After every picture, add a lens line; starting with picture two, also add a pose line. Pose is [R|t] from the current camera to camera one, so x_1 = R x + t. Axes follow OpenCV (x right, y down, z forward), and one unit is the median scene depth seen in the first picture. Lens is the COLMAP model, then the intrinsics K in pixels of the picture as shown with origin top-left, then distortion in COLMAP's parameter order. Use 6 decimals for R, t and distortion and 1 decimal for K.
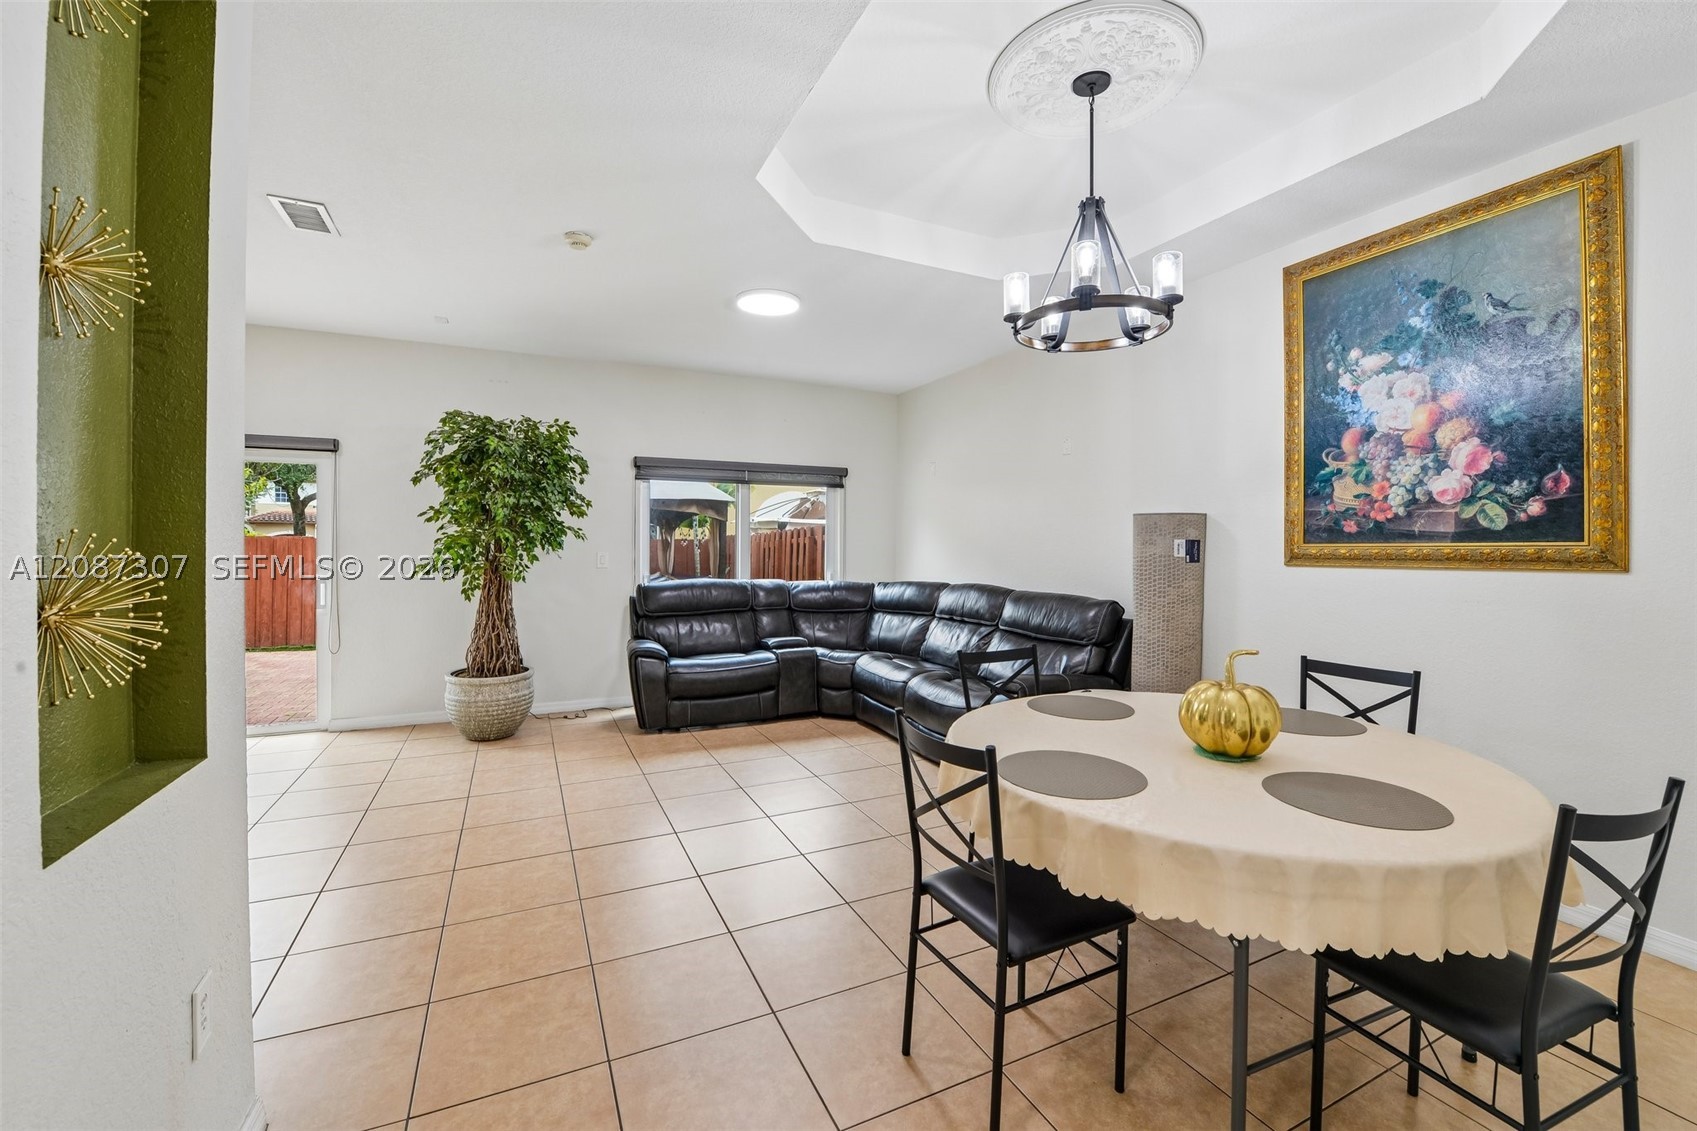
lens RADIAL K [[680.9, 0, 841.8], [0, 680.9, 550.2], [0, 0, 1]] dist [-0.019420, -0.000166]
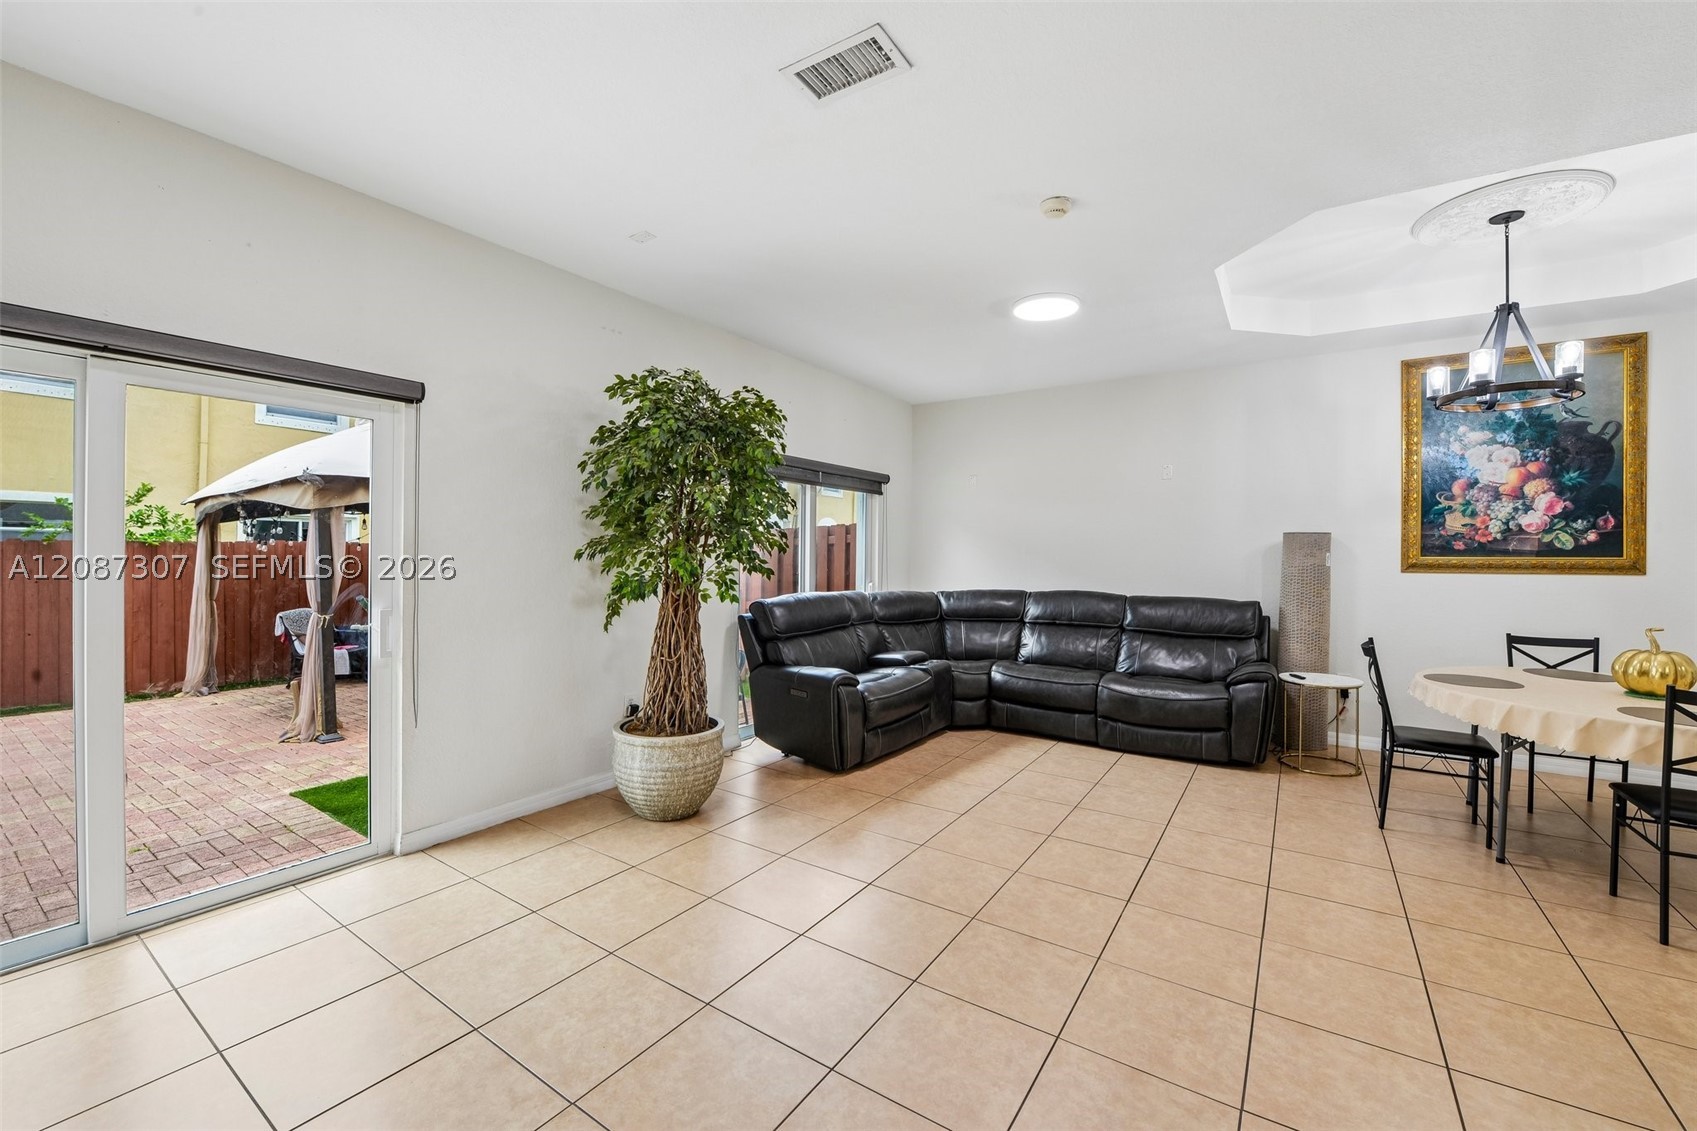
lens RADIAL K [[675.9, 0, 848.3], [0, 675.9, 557.8], [0, 0, 1]] dist [-0.019312, -0.000625]
pose [[0.862613, 0.000294, 0.505865, -1.206328], [-0.002048, 0.999994, 0.002912, -0.010035], [-0.505861, -0.003548, 0.862608, 0.441735]]
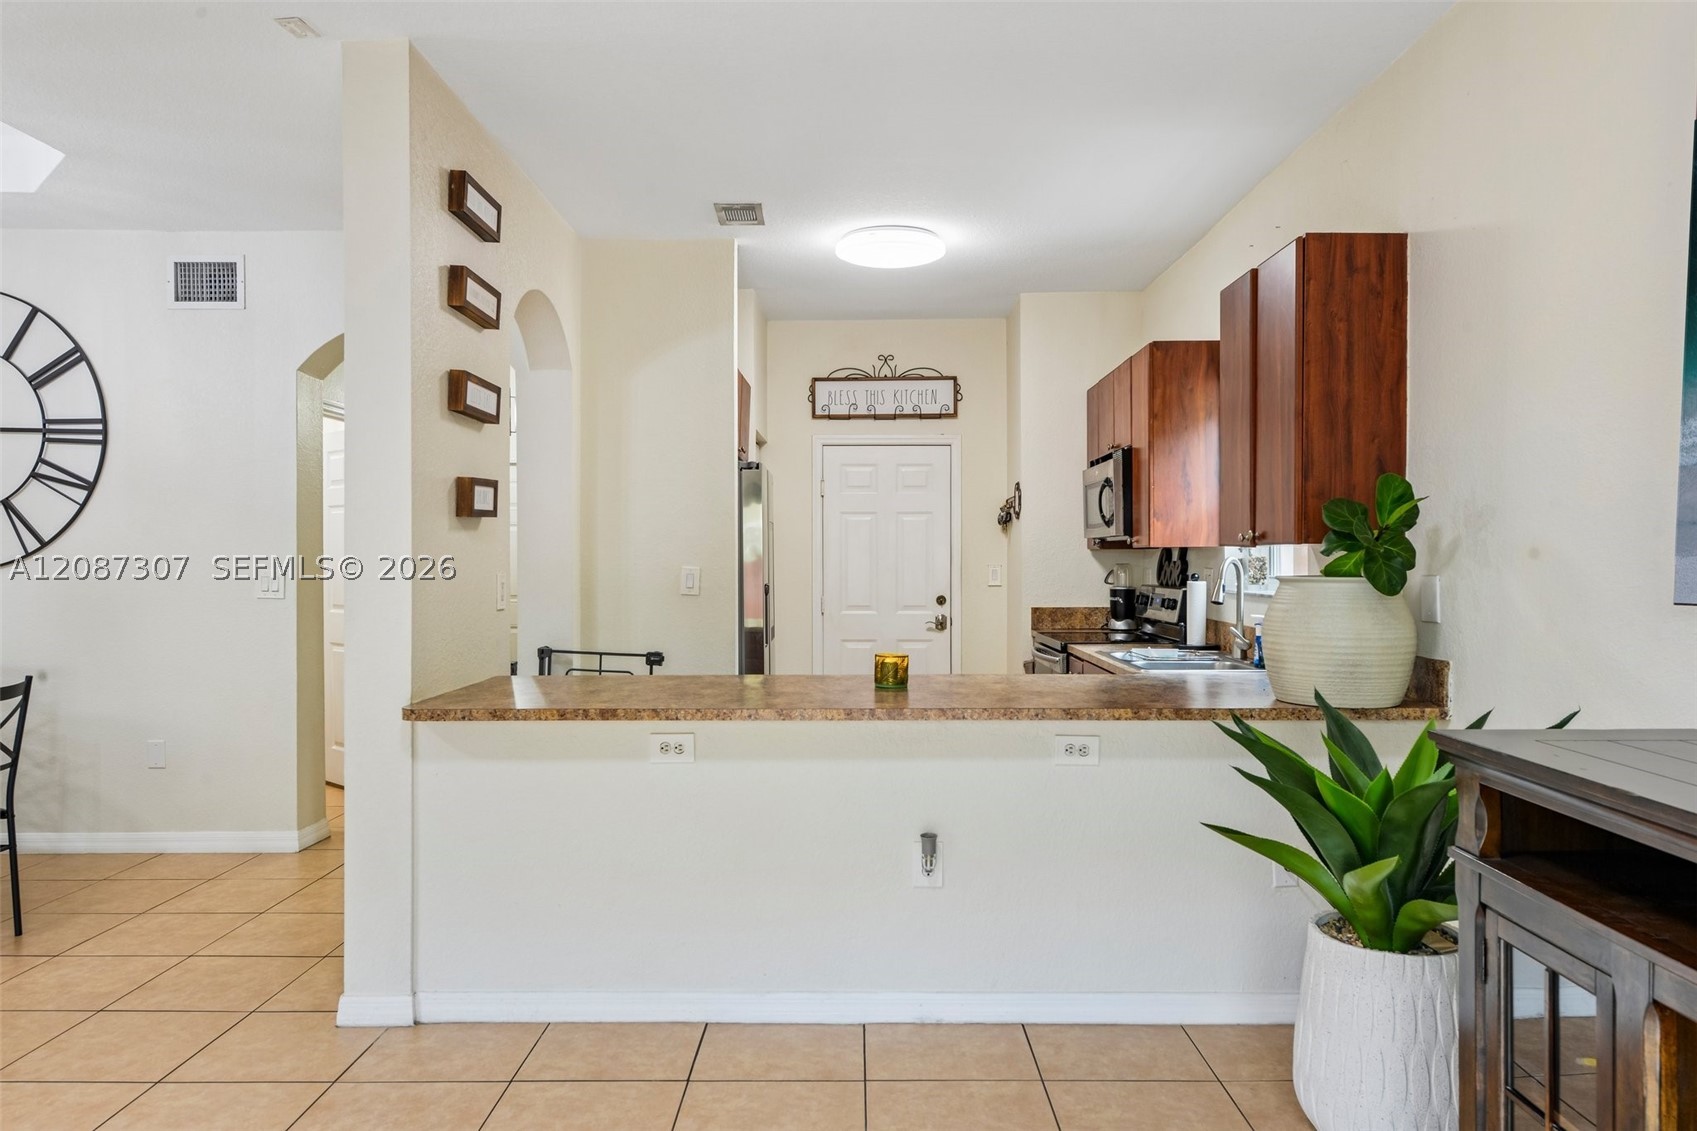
lens RADIAL K [[1129.9, 0, 855.0], [0, 1129.9, 563.1], [0, 0, 1]] dist [0.003812, -0.001007]
pose [[-0.900440, -0.007783, 0.434911, -1.416426], [-0.001939, 0.999902, 0.013879, -0.016001], [-0.434976, 0.011654, -0.900367, 1.316028]]
